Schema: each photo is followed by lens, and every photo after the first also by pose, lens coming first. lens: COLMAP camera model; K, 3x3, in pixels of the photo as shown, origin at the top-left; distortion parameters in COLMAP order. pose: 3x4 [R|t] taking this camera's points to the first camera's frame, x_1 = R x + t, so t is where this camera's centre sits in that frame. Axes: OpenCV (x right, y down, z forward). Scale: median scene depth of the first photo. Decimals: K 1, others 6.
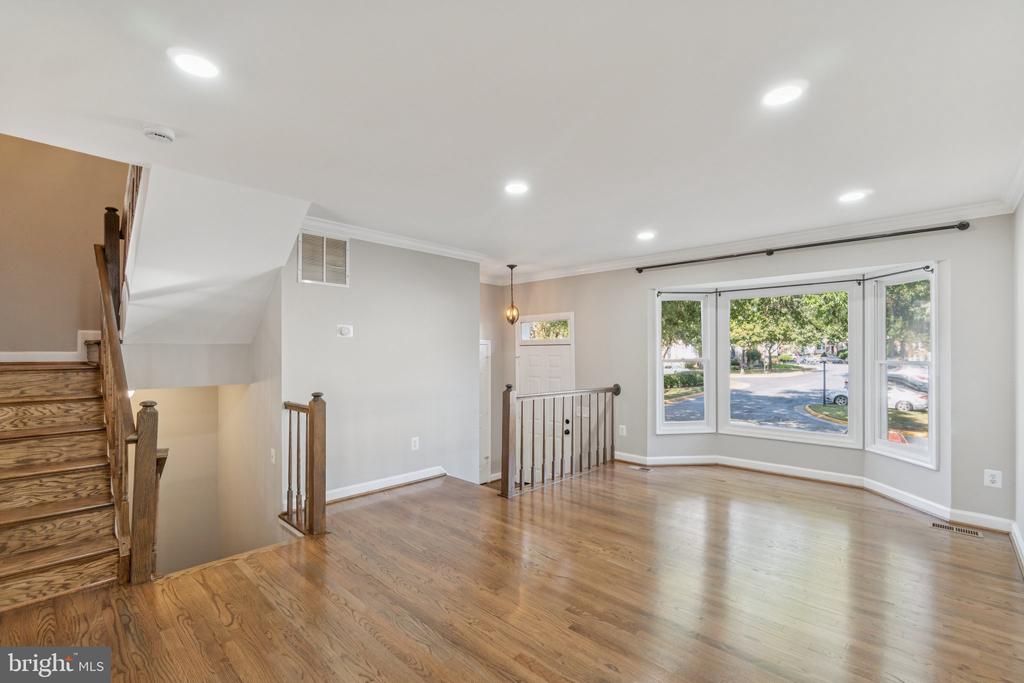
lens RADIAL K [[446.2, 0, 510.0], [0, 446.2, 344.7], [0, 0, 1]] dist [-0.007495, 0.000457]
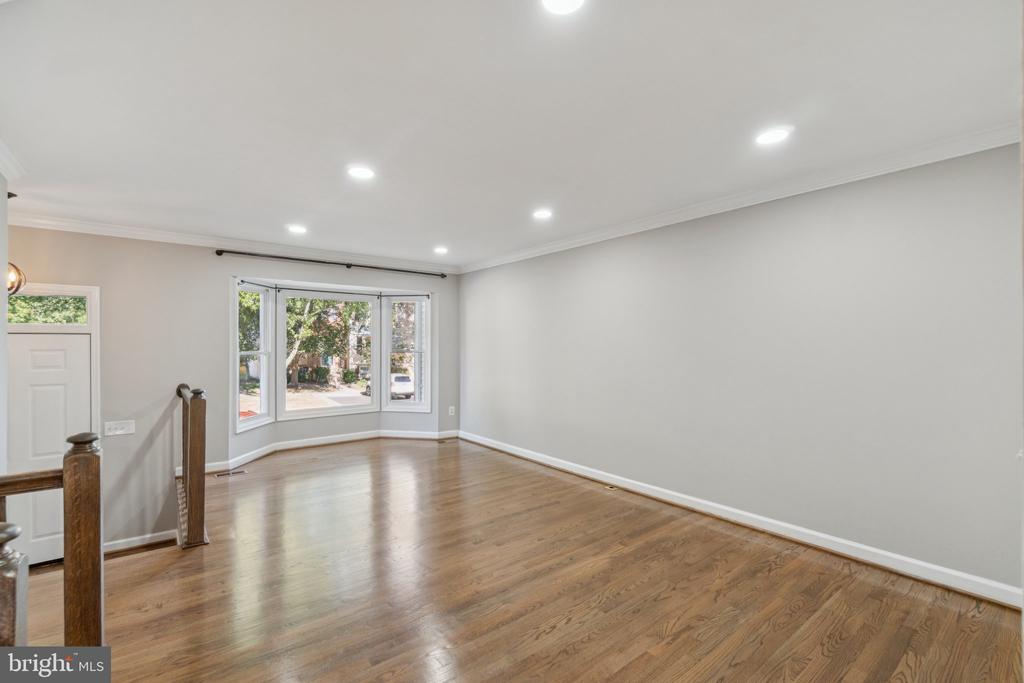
lens RADIAL K [[446.2, 0, 509.7], [0, 446.2, 345.2], [0, 0, 1]] dist [-0.007495, 0.000457]
pose [[0.143749, -0.000515, 0.989614, -0.601381], [-0.015842, 0.999871, 0.002822, 0.006105], [-0.989487, -0.016084, 0.143722, 0.363232]]
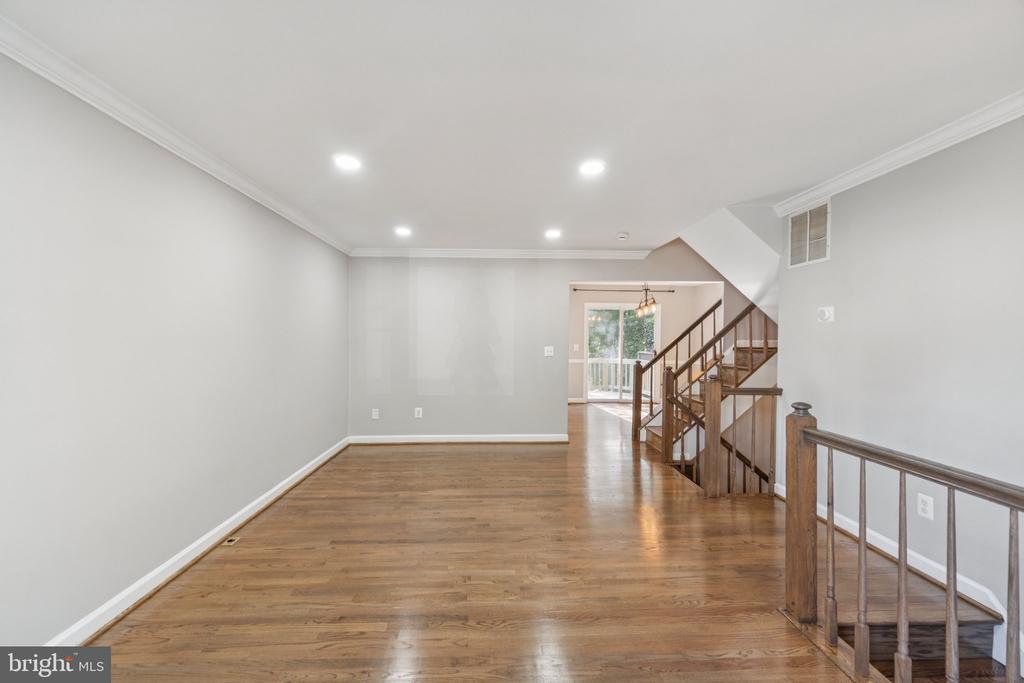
lens RADIAL K [[446.2, 0, 514.4], [0, 446.2, 339.5], [0, 0, 1]] dist [-0.007495, 0.000457]
pose [[-0.691470, -0.002438, -0.722401, 0.552257], [0.004750, 0.999957, -0.007921, 0.016928], [0.722390, -0.008909, -0.691429, 1.039501]]
